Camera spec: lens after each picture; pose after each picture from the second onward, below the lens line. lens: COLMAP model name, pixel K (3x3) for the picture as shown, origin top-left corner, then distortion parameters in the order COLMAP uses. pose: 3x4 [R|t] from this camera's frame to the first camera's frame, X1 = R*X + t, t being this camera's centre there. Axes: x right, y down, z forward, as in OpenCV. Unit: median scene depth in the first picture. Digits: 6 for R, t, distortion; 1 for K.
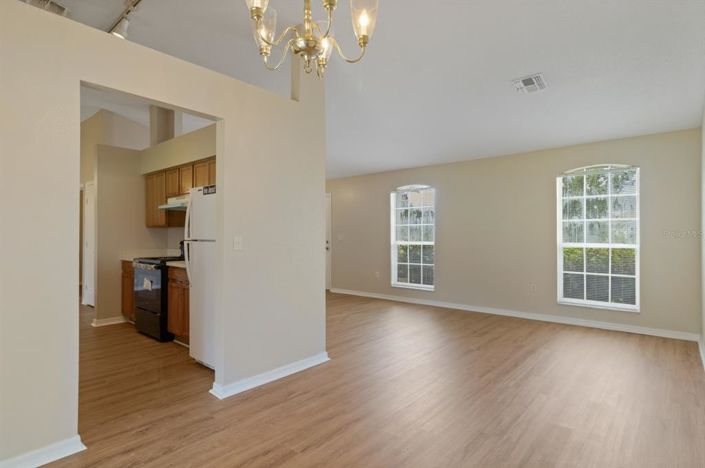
lens RADIAL K [[369.0, 0, 354.2], [0, 369.0, 236.3], [0, 0, 1]] dist [-0.003245, -0.000840]
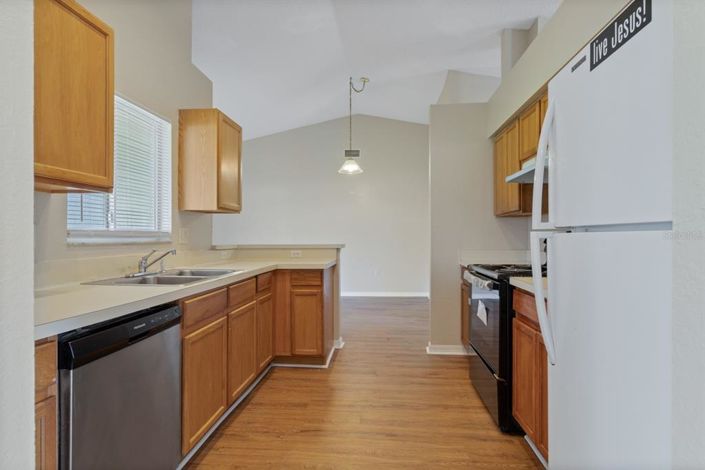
lens RADIAL K [[371.1, 0, 354.2], [0, 371.1, 237.8], [0, 0, 1]] dist [-0.003154, -0.000350]
pose [[0.578042, -0.000038, -0.816007, -0.218375], [-0.000206, 1.000000, -0.000193, 0.016733], [0.816007, 0.000279, 0.578042, 0.530365]]
